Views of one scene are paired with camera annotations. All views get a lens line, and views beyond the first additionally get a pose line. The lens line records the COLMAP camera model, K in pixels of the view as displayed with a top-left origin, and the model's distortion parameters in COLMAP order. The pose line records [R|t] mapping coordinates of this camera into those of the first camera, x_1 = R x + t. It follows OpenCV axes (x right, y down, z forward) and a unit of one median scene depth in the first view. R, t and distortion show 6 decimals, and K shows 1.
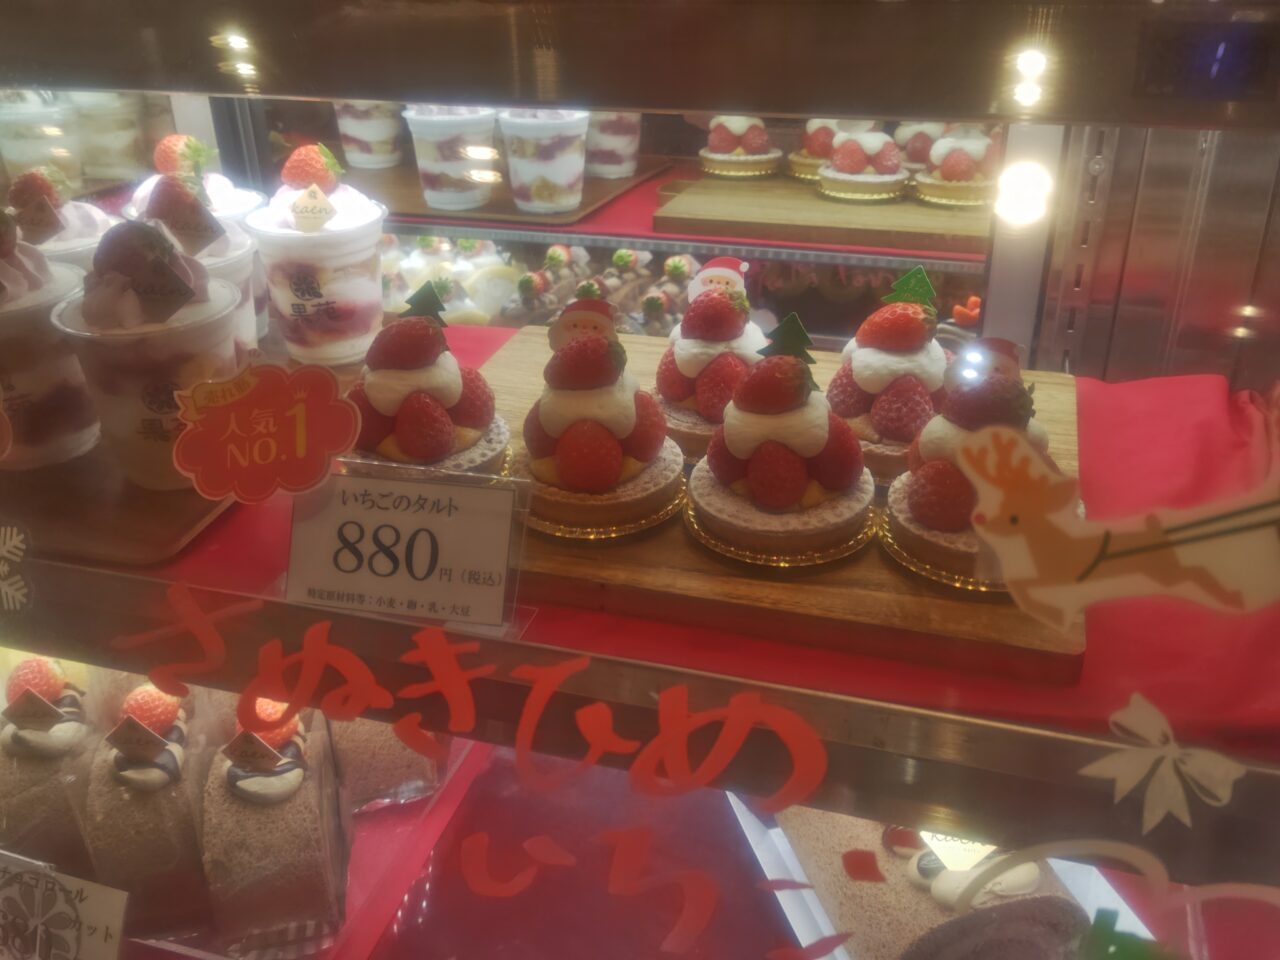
lens RADIAL K [[1205.1, 0, 647.9], [0, 1205.1, 472.7], [0, 0, 1]] dist [0.075018, -0.118209]
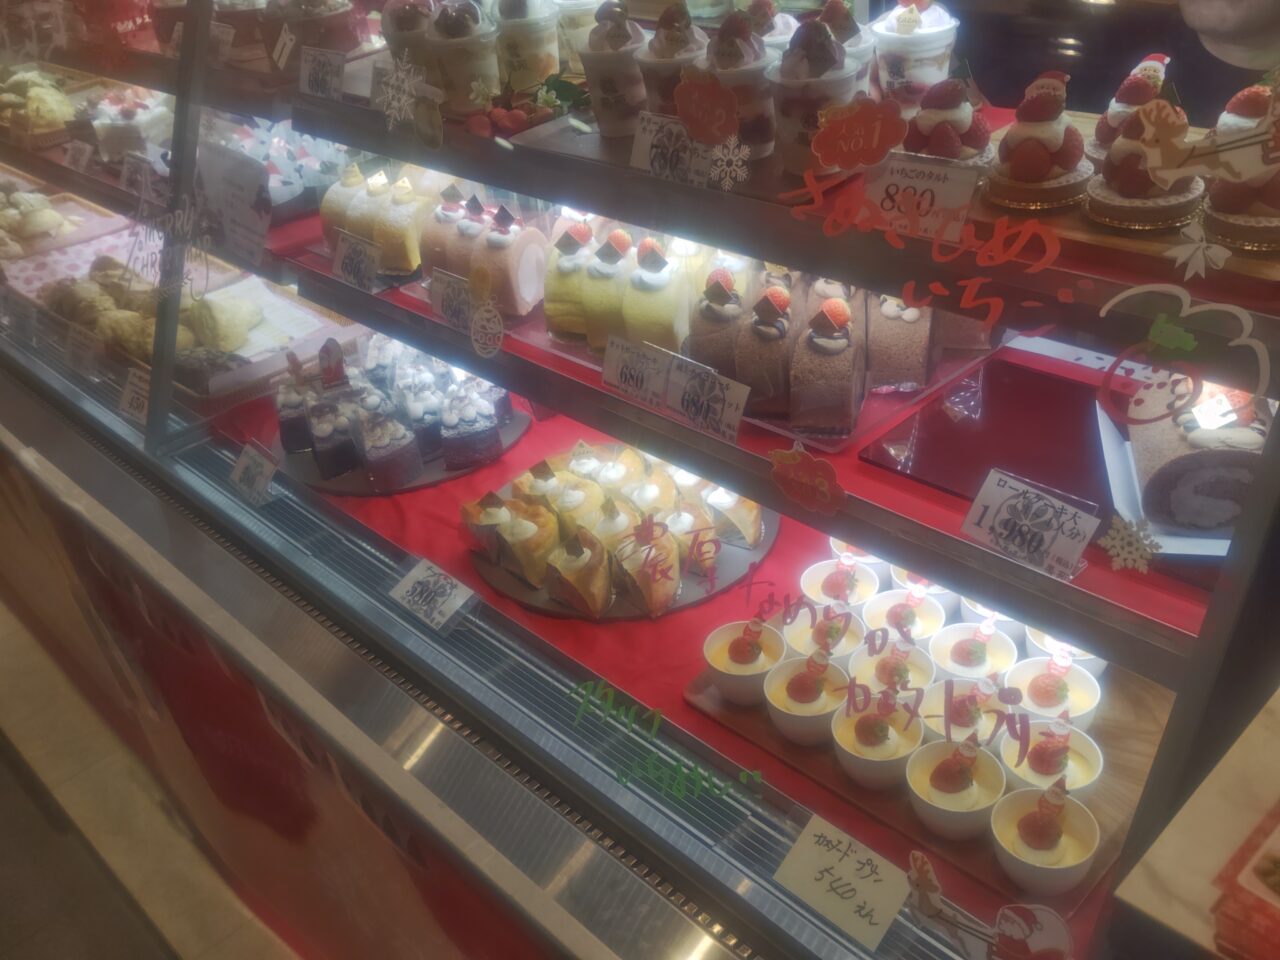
lens RADIAL K [[1205.1, 0, 647.9], [0, 1205.1, 472.7], [0, 0, 1]] dist [0.075018, -0.118209]
pose [[0.872855, 0.195404, -0.447149, 0.305214], [-0.147863, 0.979155, 0.139255, 0.235501], [0.465039, -0.055433, 0.883553, -0.753957]]
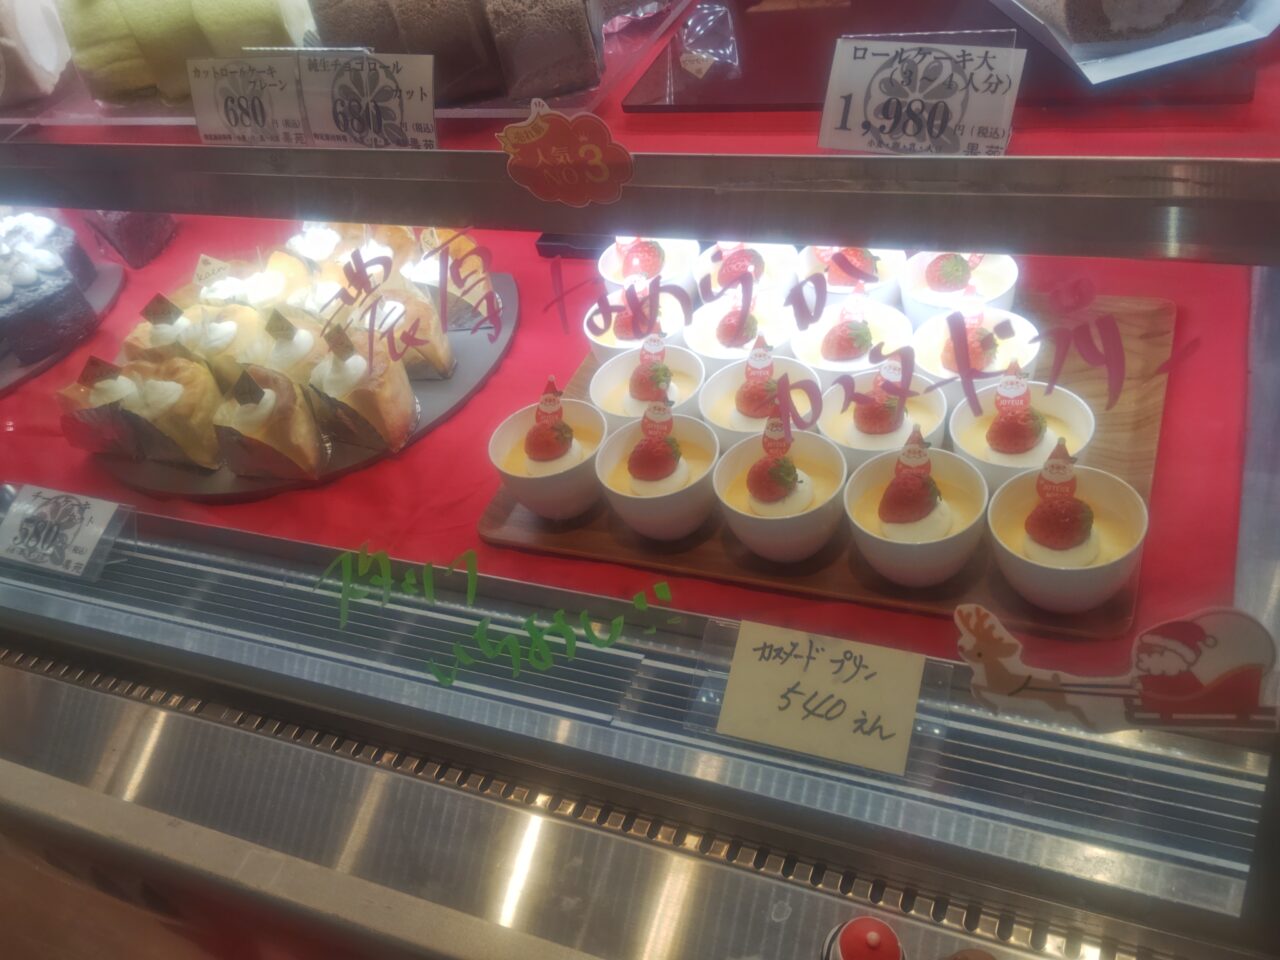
lens RADIAL K [[1215.9, 0, 640.0], [0, 1215.9, 480.0], [0, 0, 1]] dist [0.013538, 0.007136]
pose [[0.978309, -0.064826, -0.196747, -0.004971], [0.113158, 0.962784, 0.245444, 0.479864], [0.173514, -0.262384, 0.949235, -0.251274]]
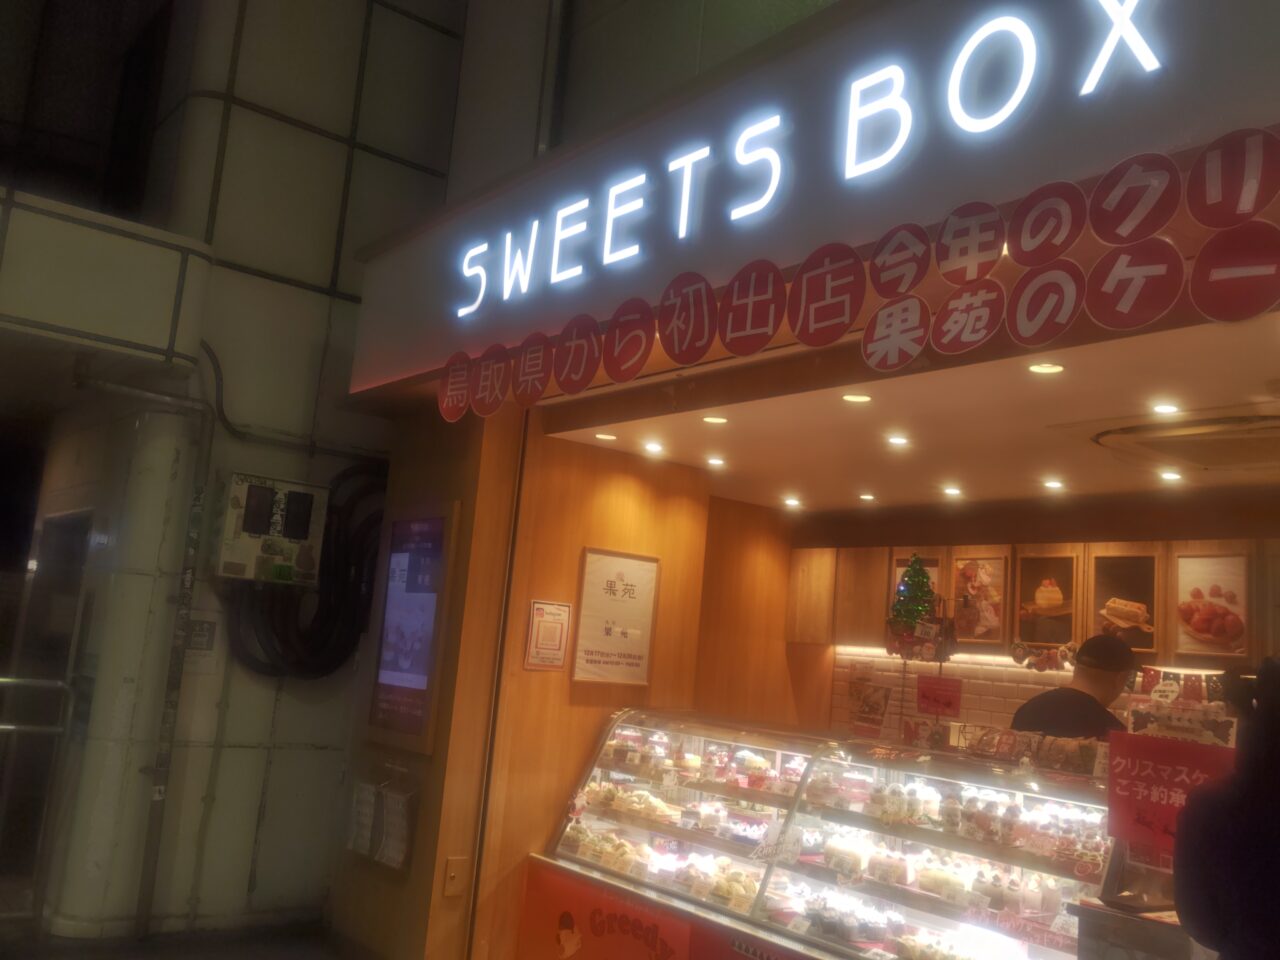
lens RADIAL K [[1205.1, 0, 647.9], [0, 1205.1, 472.7], [0, 0, 1]] dist [0.075018, -0.118209]
pose [[0.810483, 0.003975, -0.585749, 1.962527], [-0.355493, 0.798106, -0.486469, 2.388616], [0.465556, 0.602504, 0.648264, -5.634718]]
